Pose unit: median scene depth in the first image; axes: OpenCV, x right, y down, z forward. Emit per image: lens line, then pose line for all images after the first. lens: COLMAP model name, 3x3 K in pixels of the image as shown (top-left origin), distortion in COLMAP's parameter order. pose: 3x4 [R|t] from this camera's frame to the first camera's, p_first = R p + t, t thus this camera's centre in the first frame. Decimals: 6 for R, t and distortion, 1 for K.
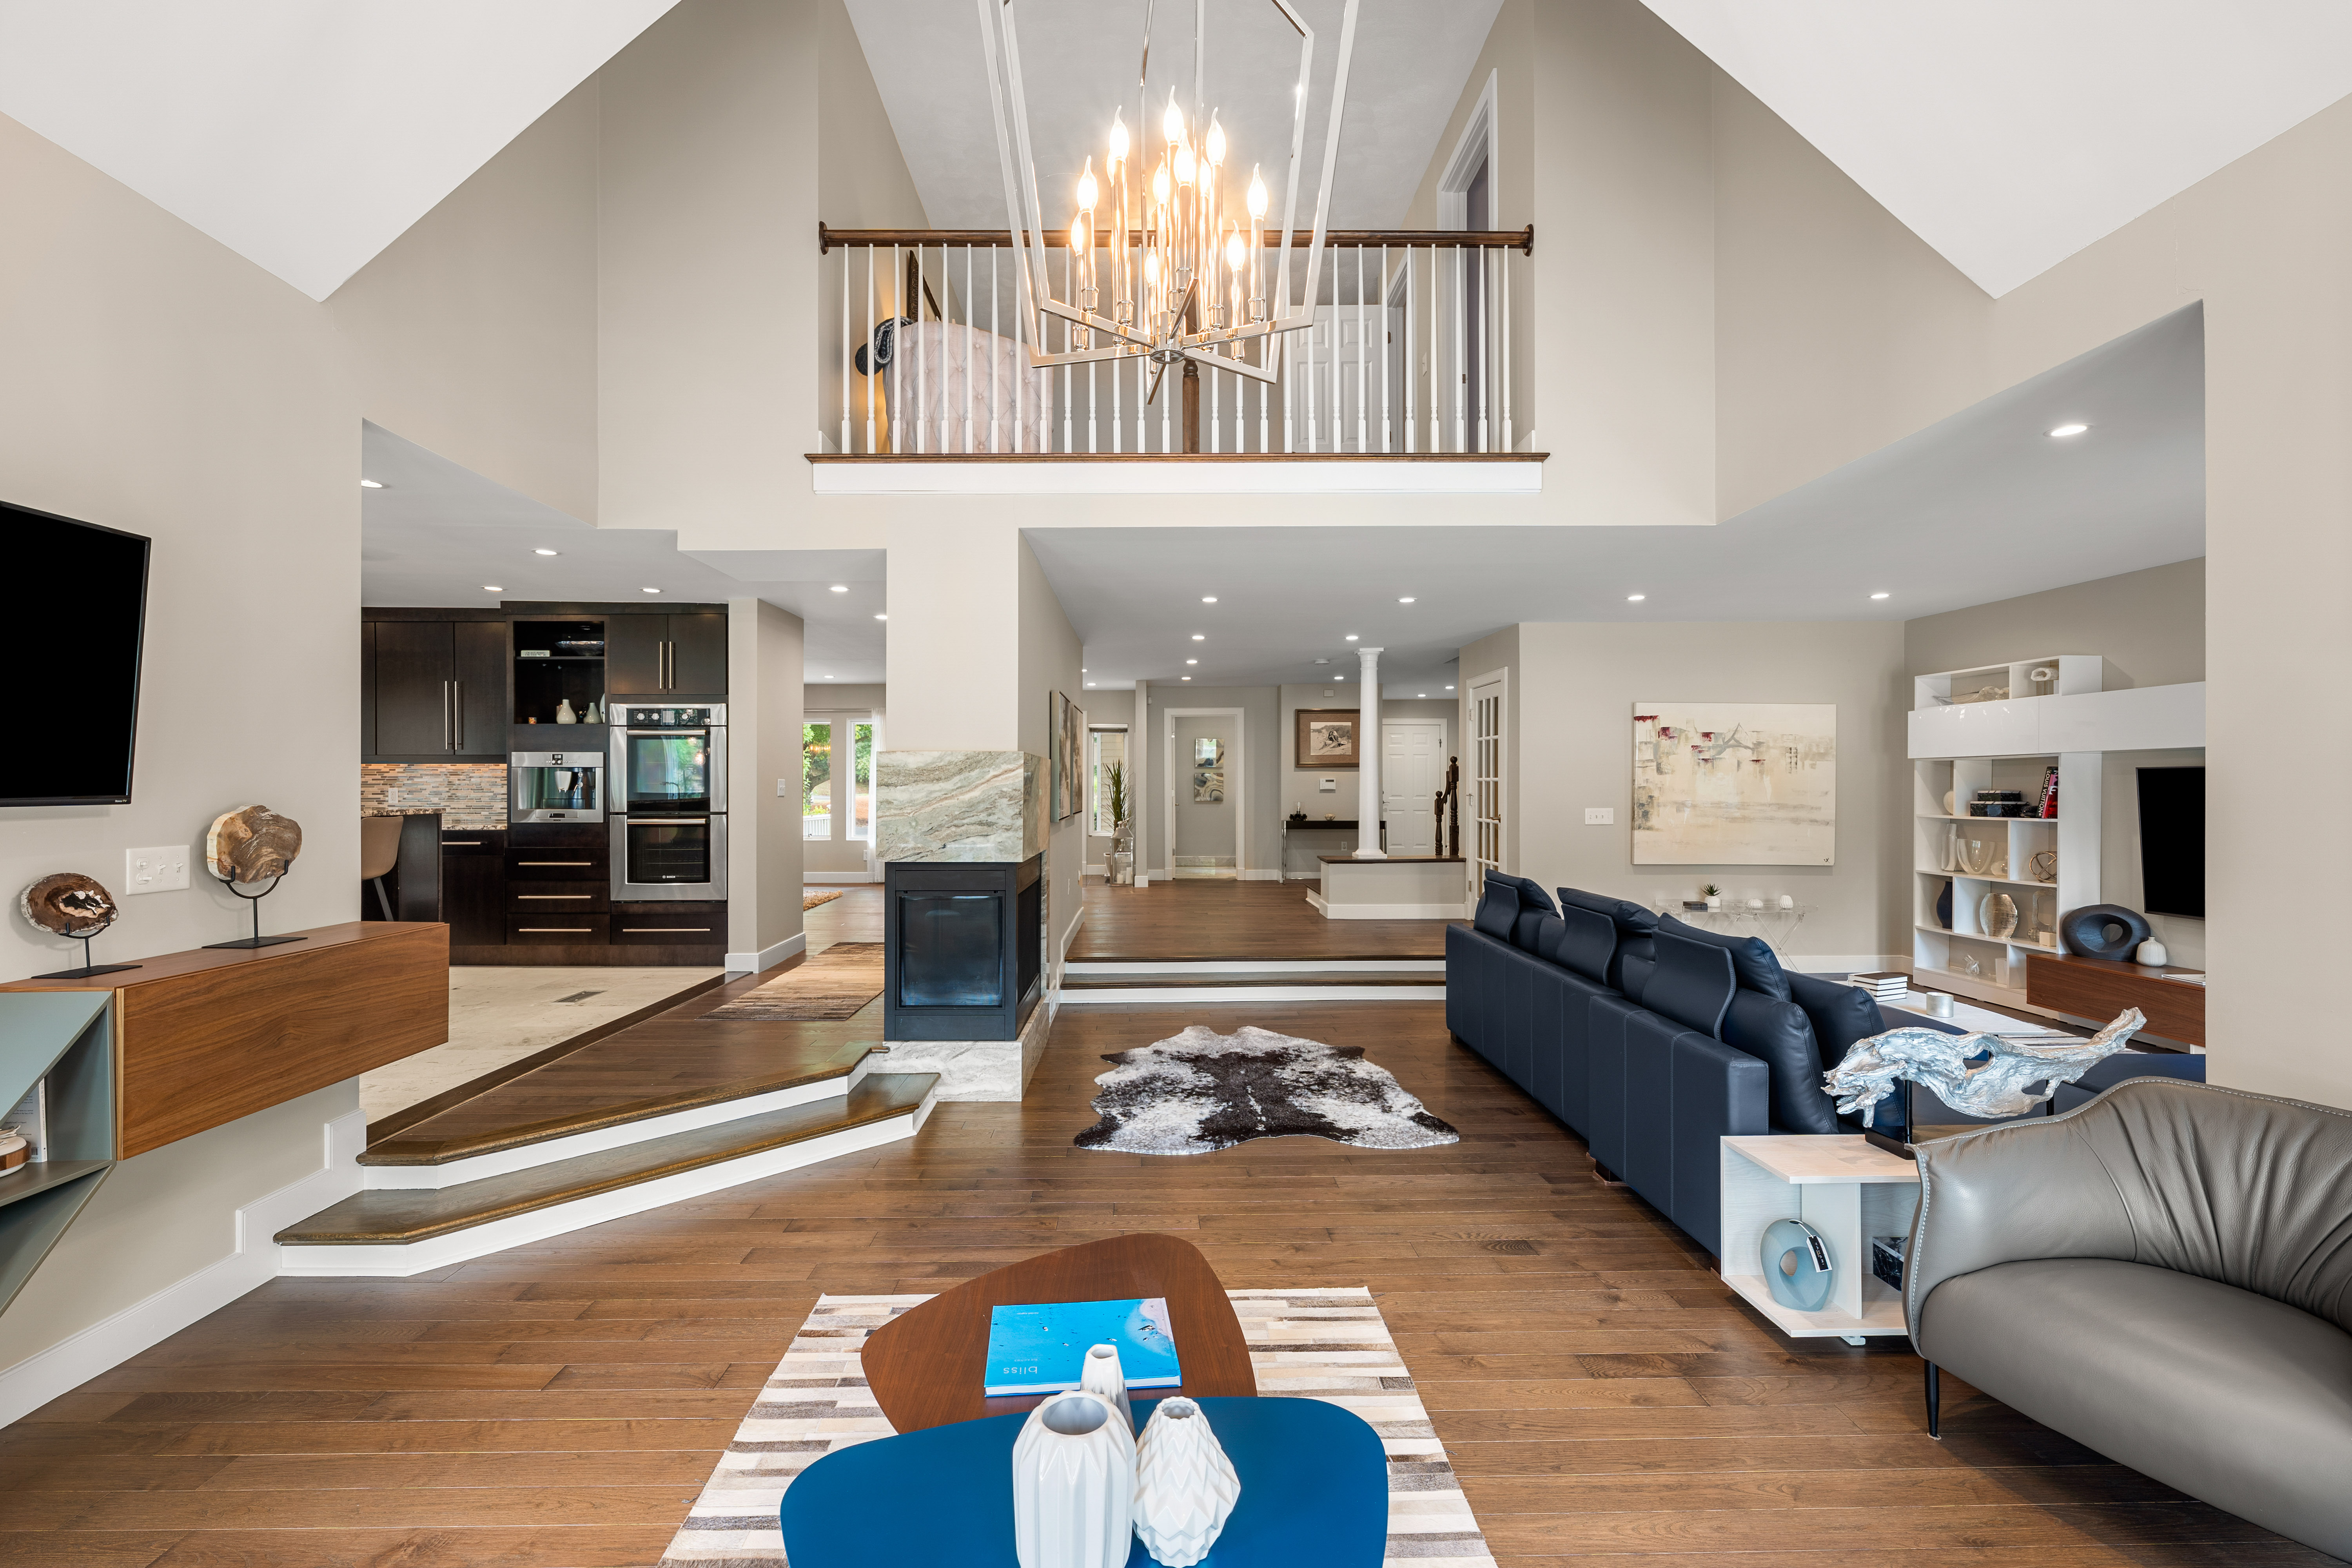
lens RADIAL K [[1020.7, 0, 1166.9], [0, 1020.7, 772.3], [0, 0, 1]] dist [-0.001303, -0.000028]
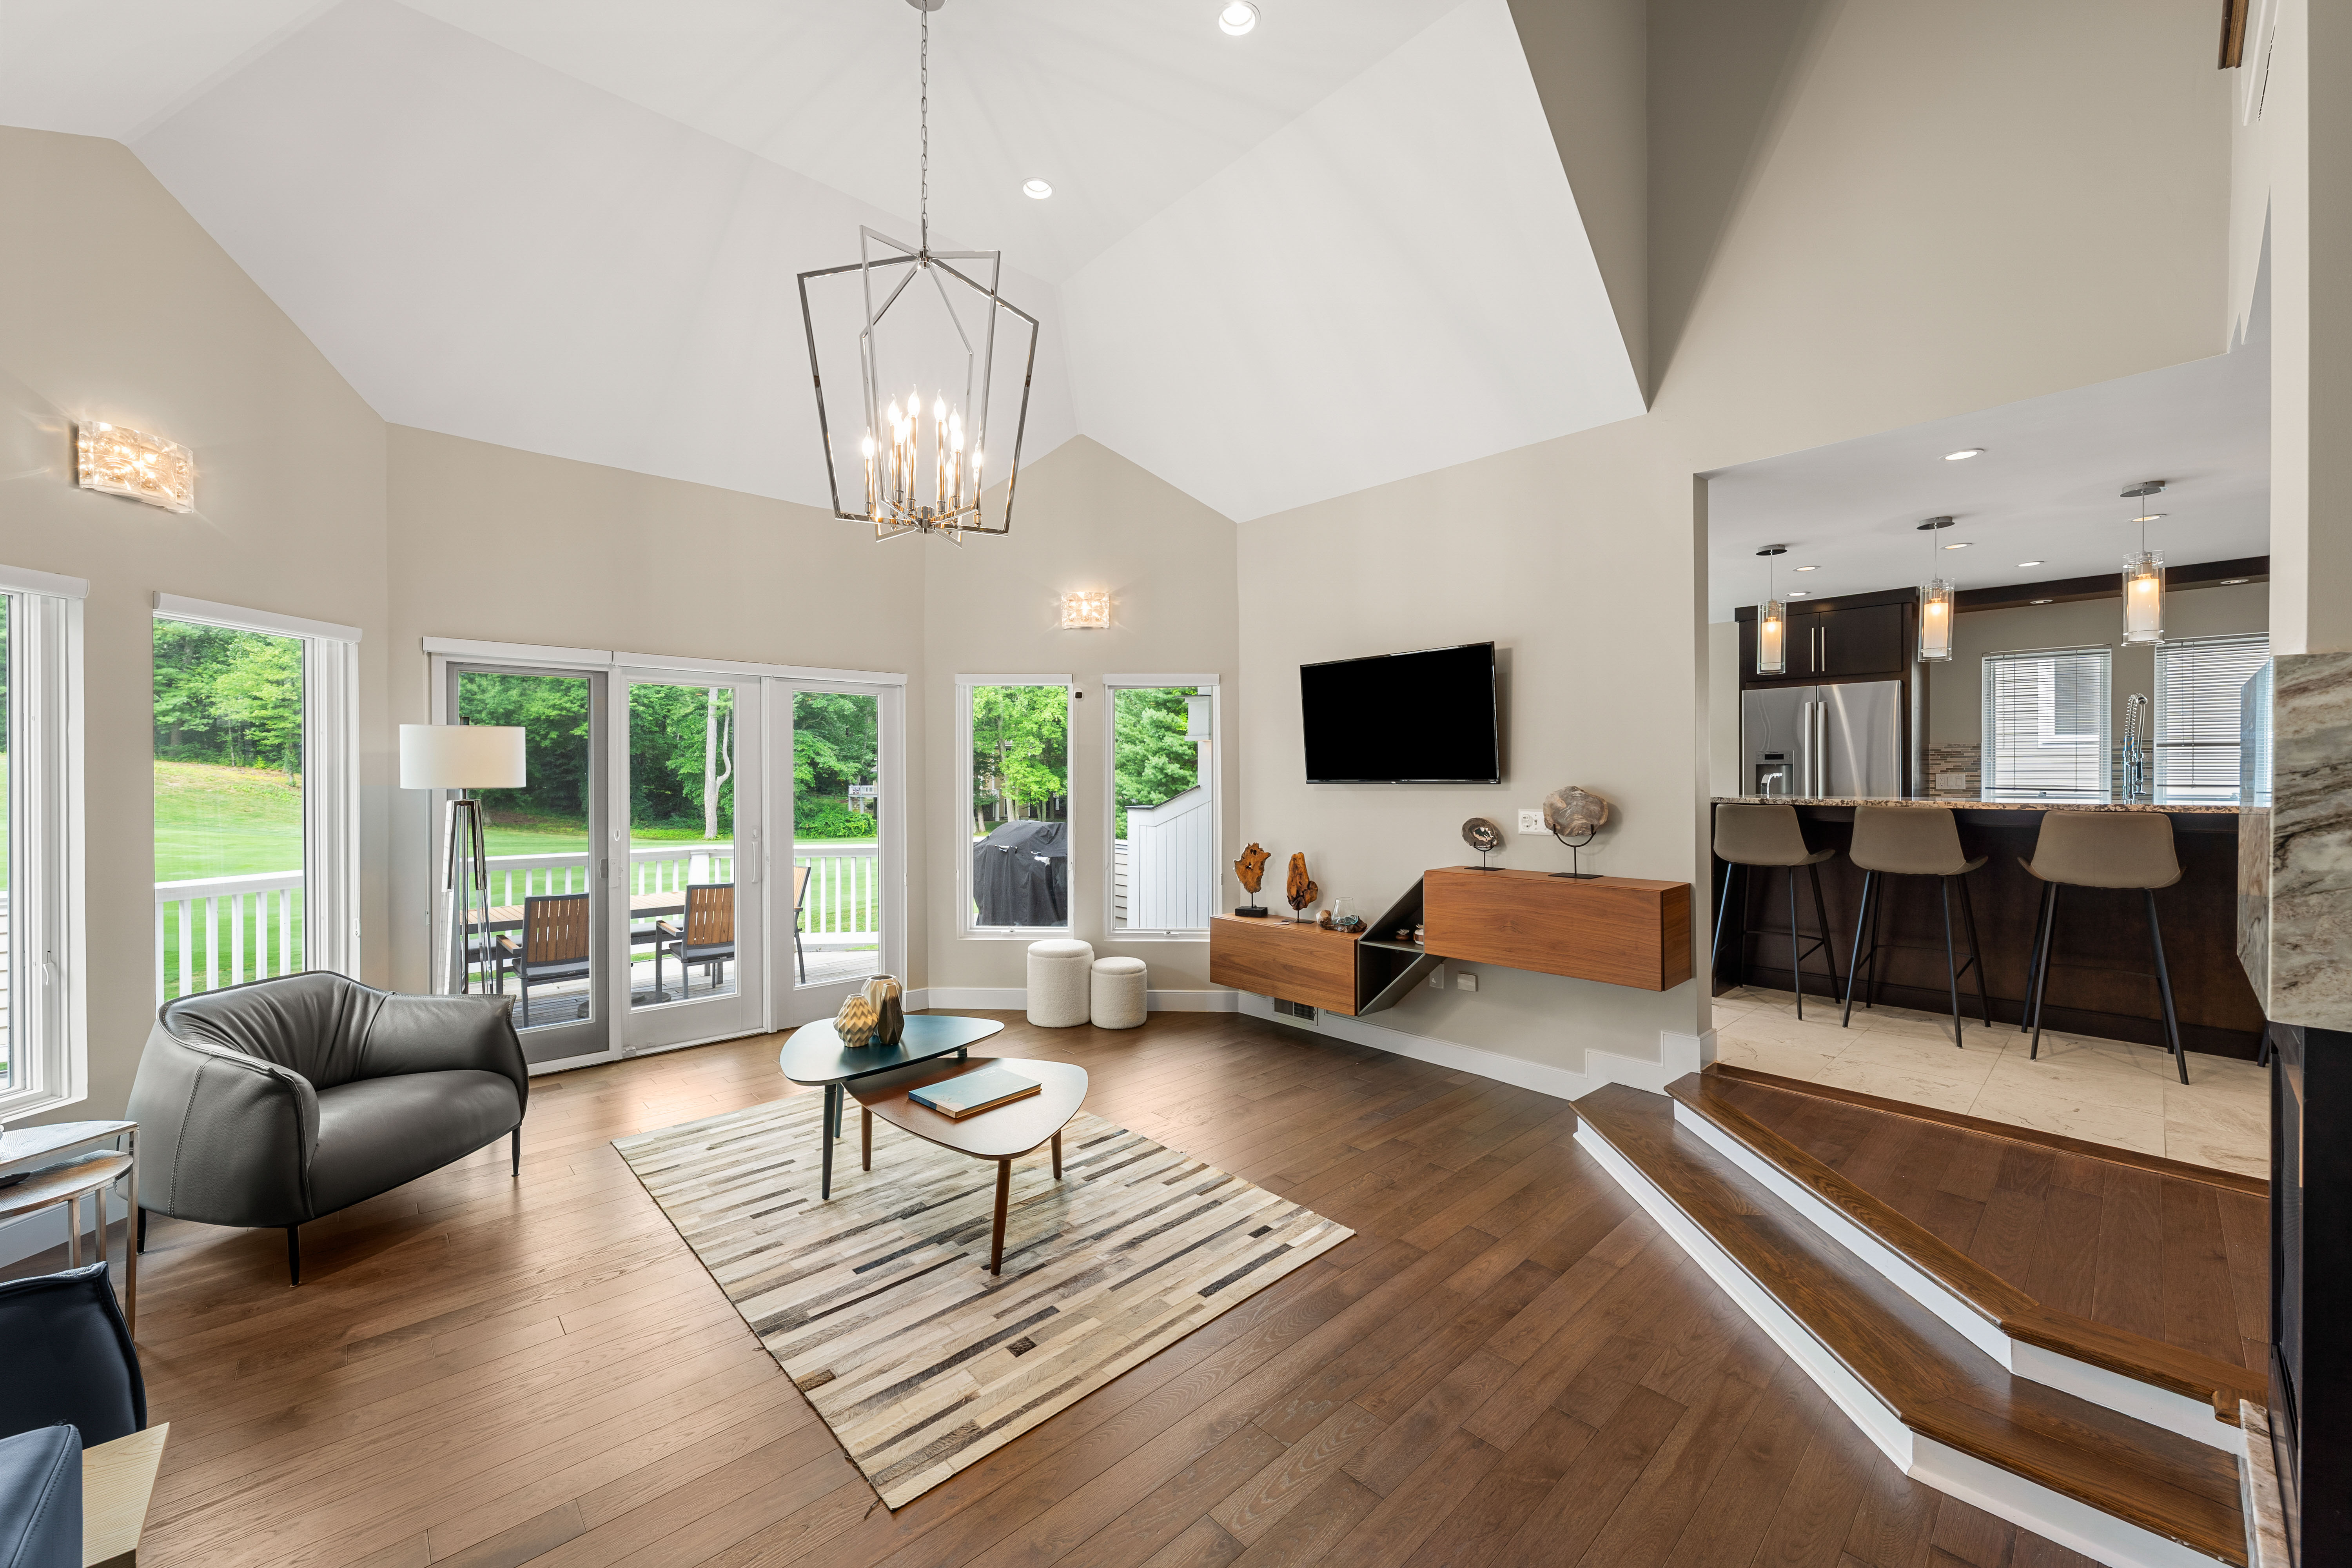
lens RADIAL K [[902.3, 0, 1172.6], [0, 902.3, 771.3], [0, 0, 1]] dist [0.000462, -0.000168]
pose [[-0.751492, -0.000748, -0.659741, 0.320239], [0.010864, 0.999850, -0.013508, 0.013614], [0.659652, -0.017318, -0.751371, 1.115460]]
